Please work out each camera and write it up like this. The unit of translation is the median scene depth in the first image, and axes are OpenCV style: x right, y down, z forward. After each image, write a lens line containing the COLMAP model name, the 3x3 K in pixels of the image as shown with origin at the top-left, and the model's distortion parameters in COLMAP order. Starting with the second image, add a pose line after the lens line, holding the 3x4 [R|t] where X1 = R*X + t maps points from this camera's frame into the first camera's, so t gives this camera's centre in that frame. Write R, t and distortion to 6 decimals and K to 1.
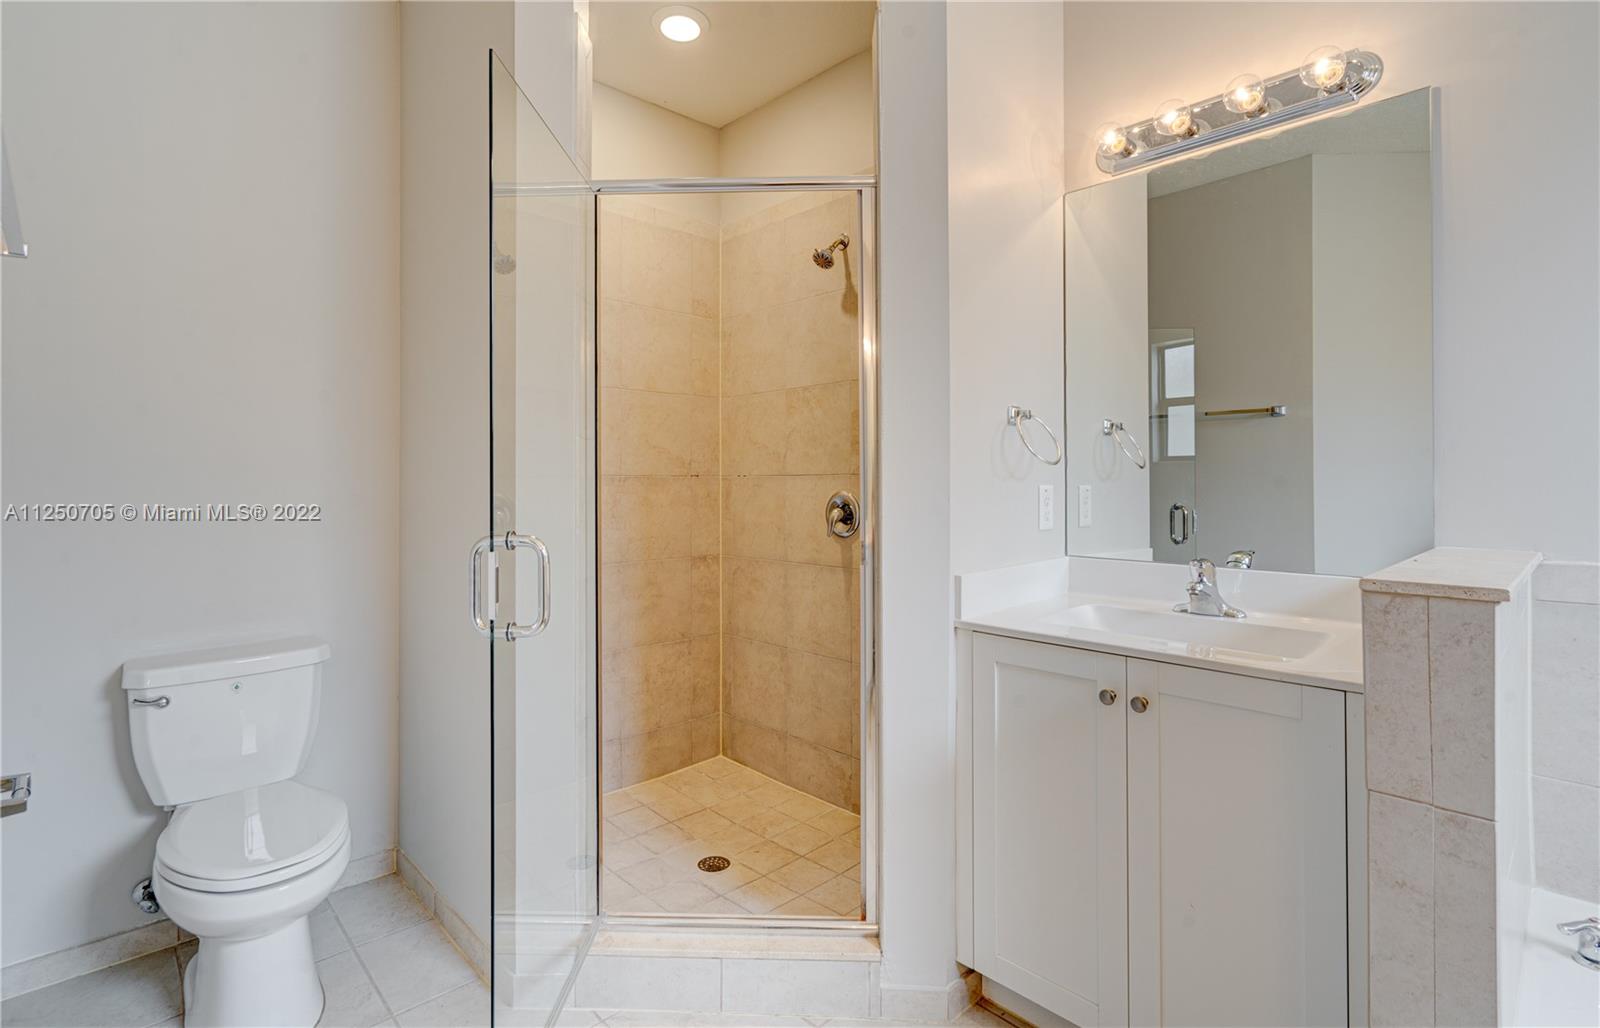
lens RADIAL K [[773.2, 0, 764.4], [0, 773.2, 477.0], [0, 0, 1]] dist [-0.006969, 0.000257]
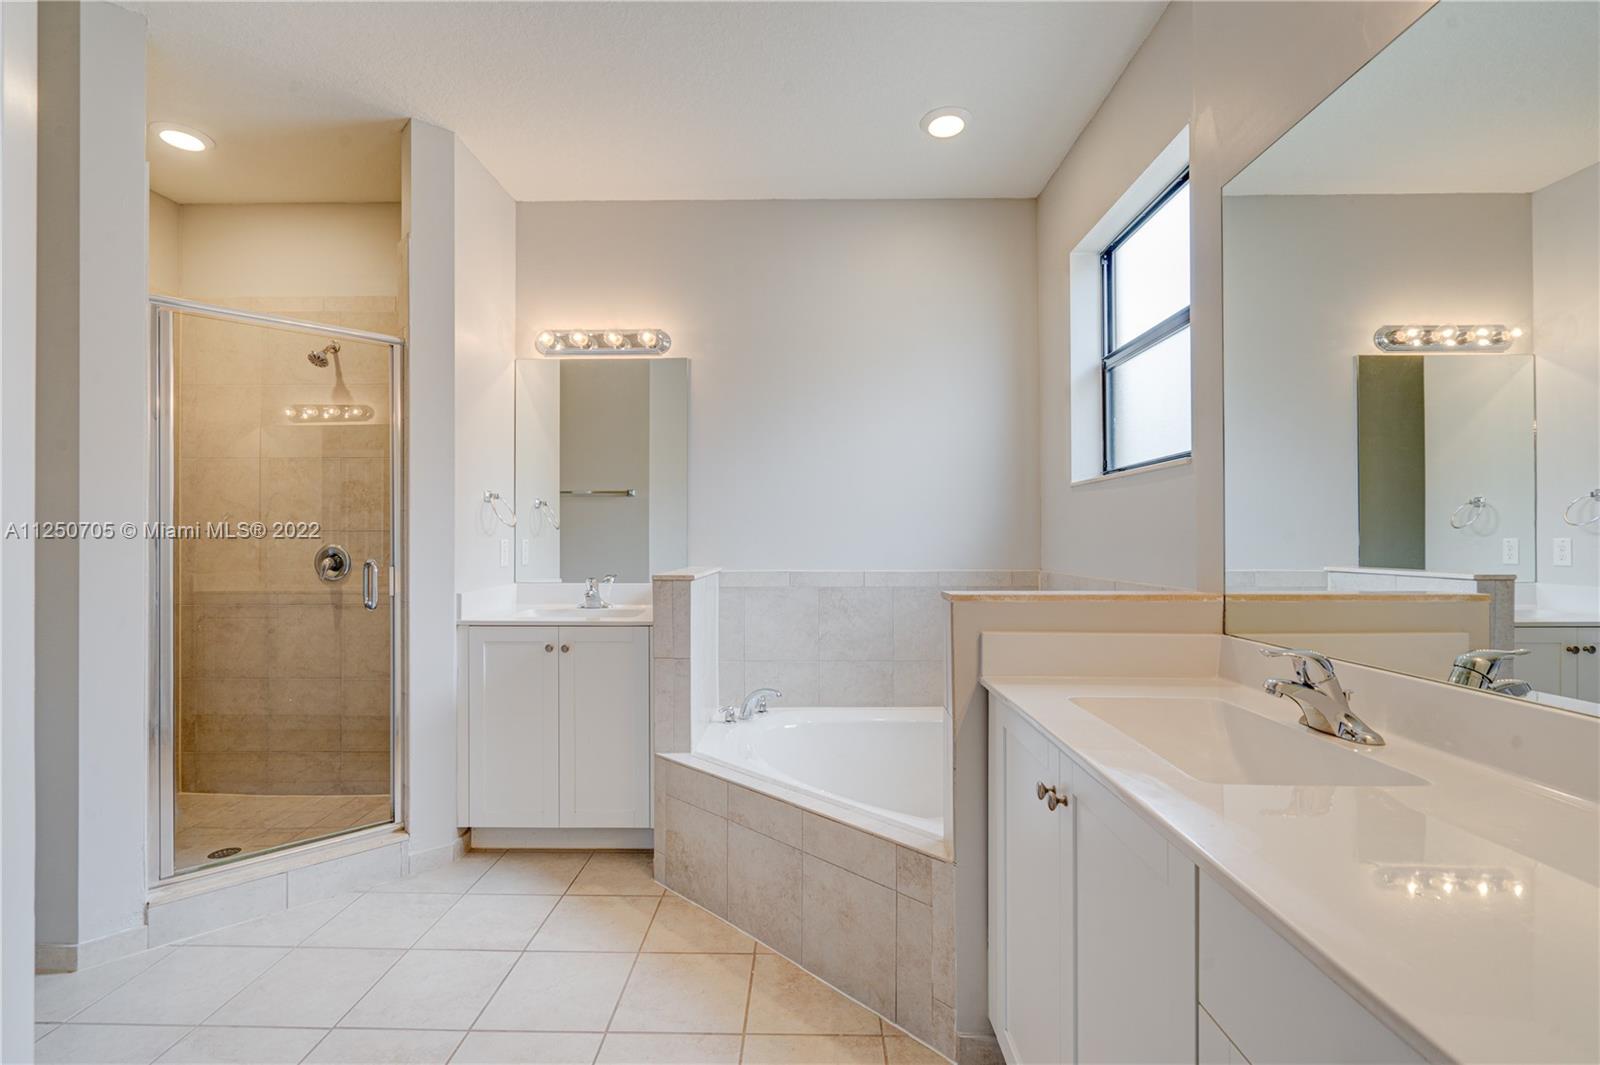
lens RADIAL K [[720.9, 0, 800.6], [0, 720.9, 539.2], [0, 0, 1]] dist [-0.004730, 0.000713]
pose [[0.687544, 0.002144, 0.726140, -0.310951], [-0.007175, 0.999967, 0.003840, 0.000014], [-0.726107, -0.007850, 0.687537, -0.500071]]
